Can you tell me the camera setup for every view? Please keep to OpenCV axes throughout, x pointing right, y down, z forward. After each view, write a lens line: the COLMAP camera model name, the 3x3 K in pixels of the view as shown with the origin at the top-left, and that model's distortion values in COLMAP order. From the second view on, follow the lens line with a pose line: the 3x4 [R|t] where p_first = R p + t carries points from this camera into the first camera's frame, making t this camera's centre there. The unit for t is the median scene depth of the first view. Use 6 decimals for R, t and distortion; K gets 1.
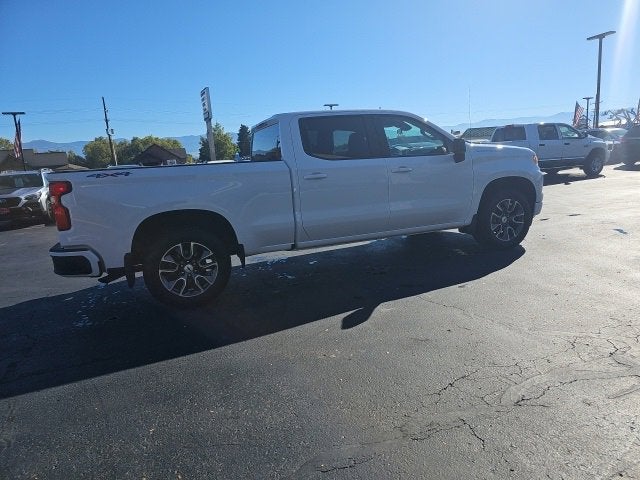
lens RADIAL K [[418.0, 0, 323.2], [0, 418.0, 242.1], [0, 0, 1]] dist [0.058340, -0.046532]
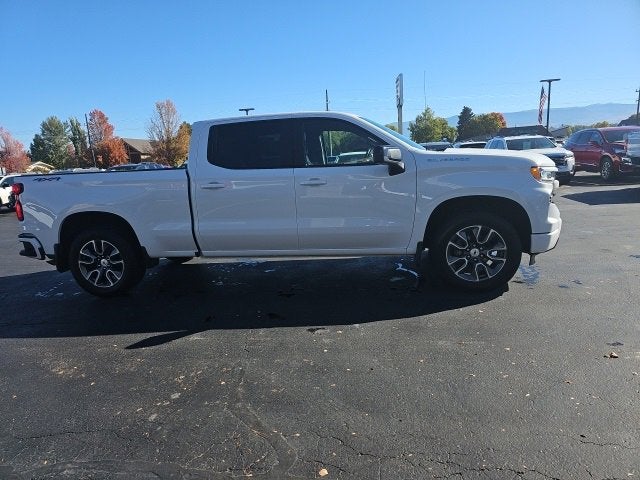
lens RADIAL K [[418.0, 0, 311.1], [0, 418.0, 239.4], [0, 0, 1]] dist [0.058340, -0.046532]
pose [[0.862002, 0.112405, -0.494284, 0.657573], [-0.097818, 0.993662, 0.055380, -0.107511], [0.497377, 0.000612, 0.867535, 0.261533]]
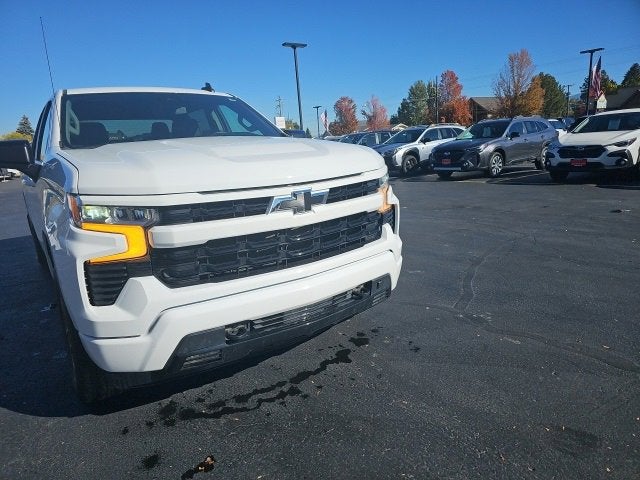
lens RADIAL K [[418.0, 0, 310.3], [0, 418.0, 241.6], [0, 0, 1]] dist [0.058340, -0.046532]
pose [[0.240883, 0.276409, -0.930362, 1.044106], [-0.139200, 0.958517, 0.248733, -0.336184], [0.960520, 0.069591, 0.269366, 1.332435]]
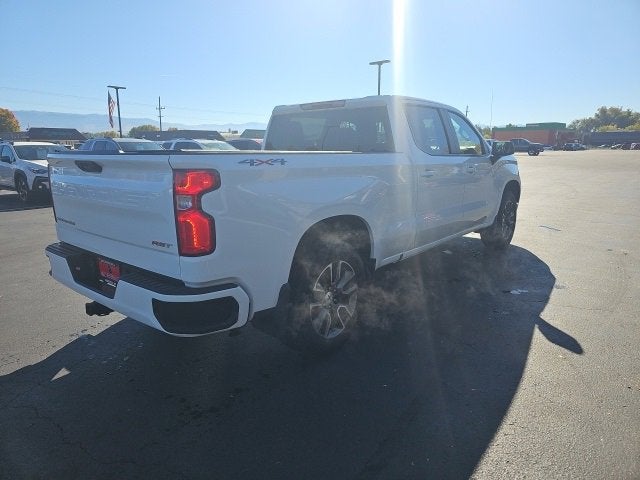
lens RADIAL K [[418.0, 0, 313.9], [0, 418.0, 229.8], [0, 0, 1]] dist [0.058340, -0.046532]
pose [[0.873834, -0.028230, 0.485404, -0.622648], [0.038079, 0.999220, -0.010438, -0.041381], [-0.484731, 0.027604, 0.874227, 0.358422]]
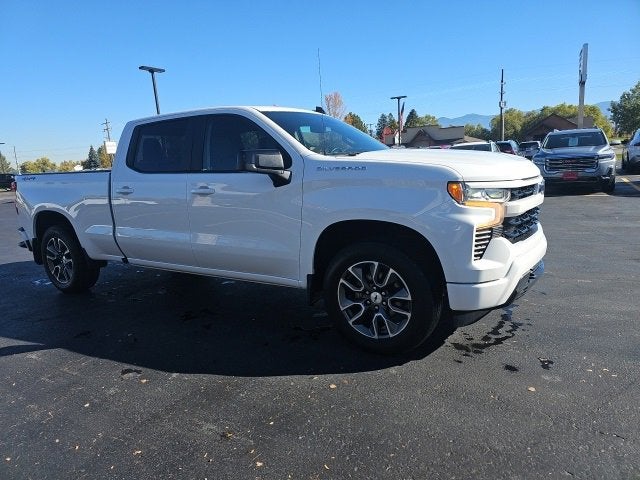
lens RADIAL K [[418.0, 0, 314.2], [0, 418.0, 237.8], [0, 0, 1]] dist [0.058340, -0.046532]
pose [[0.606803, 0.179340, -0.774356, 0.938213], [-0.135304, 0.983301, 0.121704, -0.218941], [0.783252, 0.030923, 0.620935, 0.735888]]
